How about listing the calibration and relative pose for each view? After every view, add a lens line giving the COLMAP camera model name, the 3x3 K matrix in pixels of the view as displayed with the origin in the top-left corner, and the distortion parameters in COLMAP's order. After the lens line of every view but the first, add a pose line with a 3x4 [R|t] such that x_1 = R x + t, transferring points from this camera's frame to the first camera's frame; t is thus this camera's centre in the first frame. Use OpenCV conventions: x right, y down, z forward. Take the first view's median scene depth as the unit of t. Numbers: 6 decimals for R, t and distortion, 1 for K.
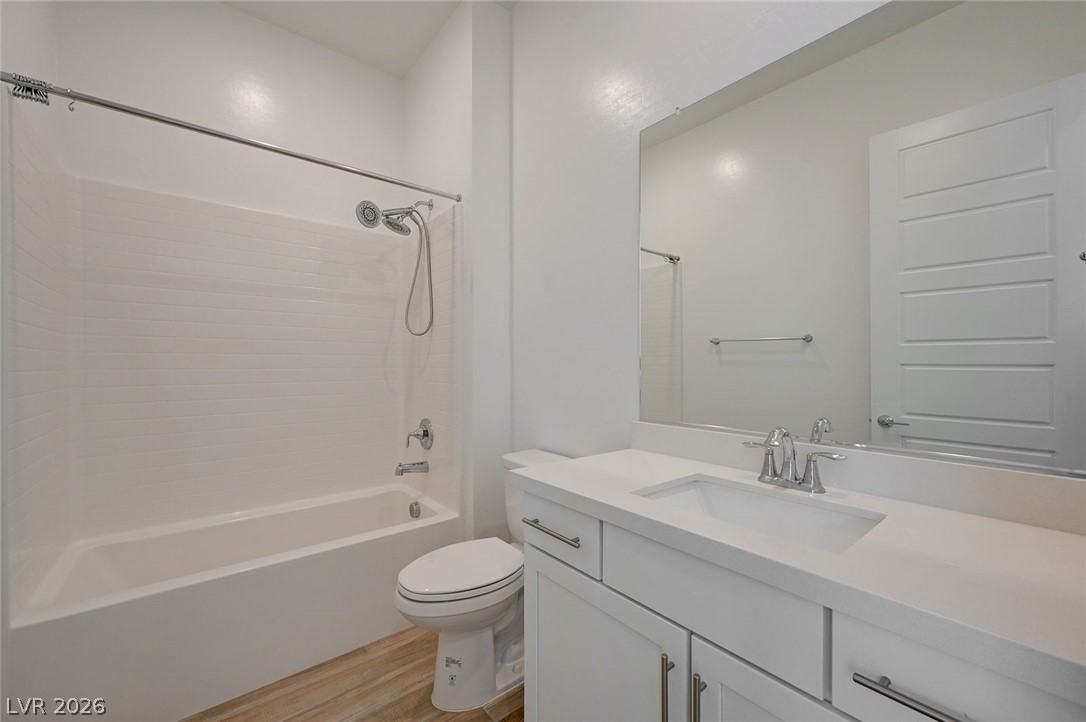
lens RADIAL K [[429.7, 0, 545.0], [0, 429.7, 365.9], [0, 0, 1]] dist [-0.000691, 0.001689]
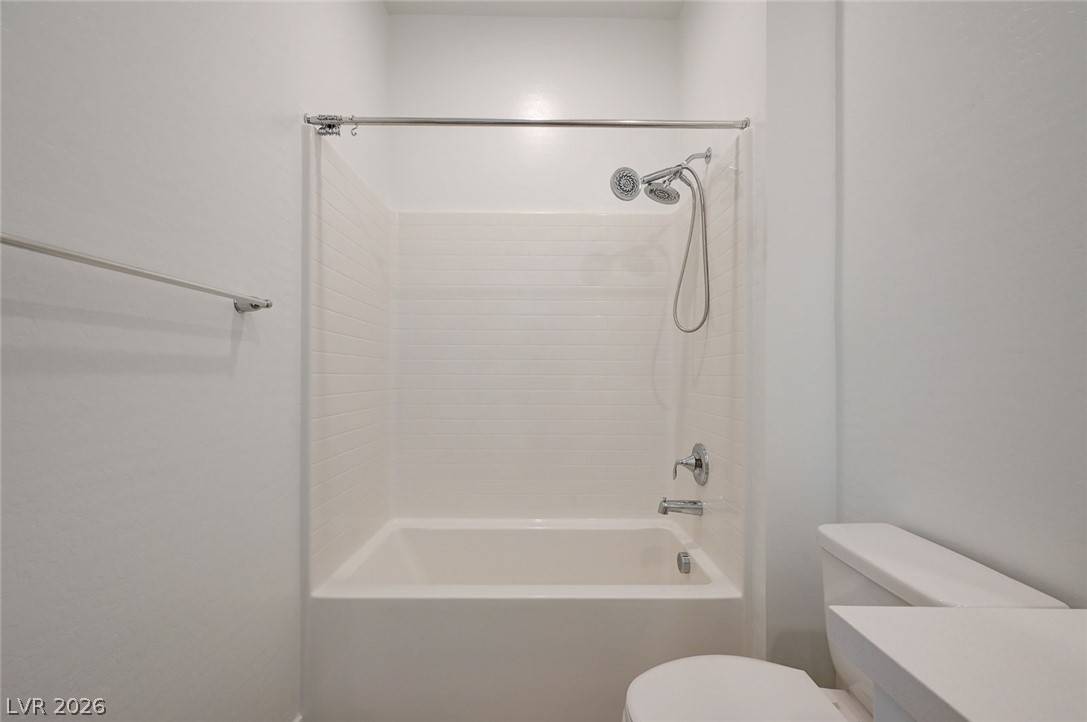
lens RADIAL K [[430.1, 0, 546.2], [0, 430.1, 373.4], [0, 0, 1]] dist [-0.000691, 0.001689]
pose [[0.781843, 0.002917, -0.623469, -0.021827], [-0.007334, 0.999963, -0.004519, 0.007155], [0.623432, 0.008106, 0.781835, 0.268117]]
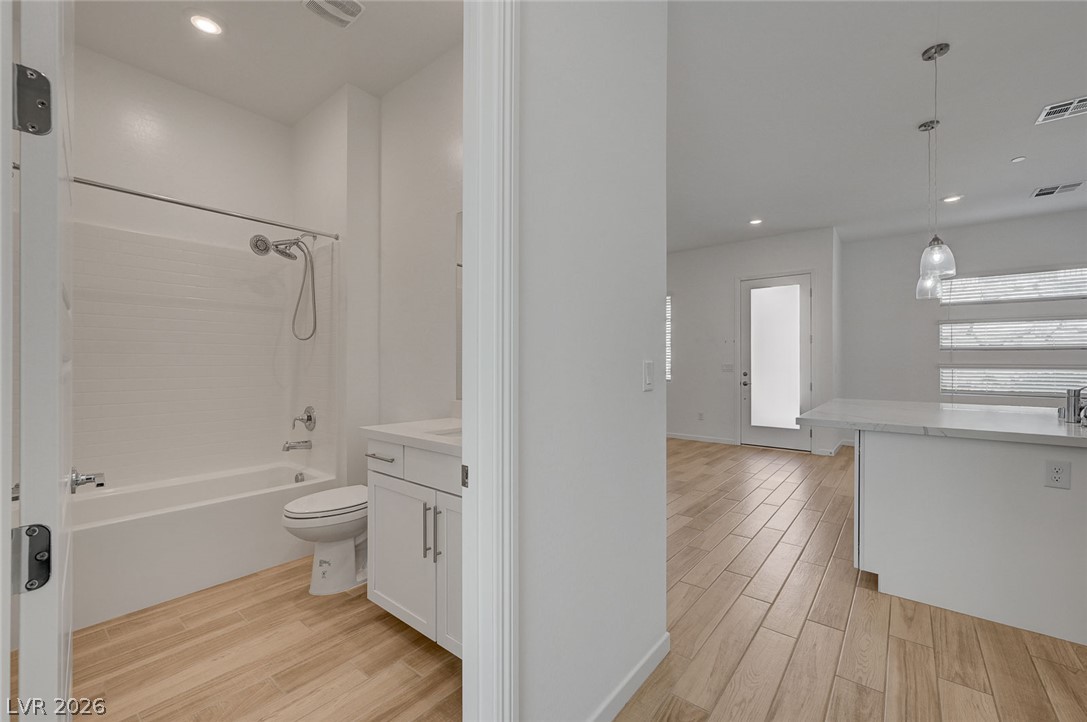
lens RADIAL K [[430.1, 0, 541.1], [0, 430.1, 361.3], [0, 0, 1]] dist [-0.000691, 0.001689]
pose [[0.979177, 0.001853, 0.202998, 0.140097], [0.000046, 0.999956, -0.009351, 0.003122], [-0.203006, 0.009166, 0.979135, -0.399022]]
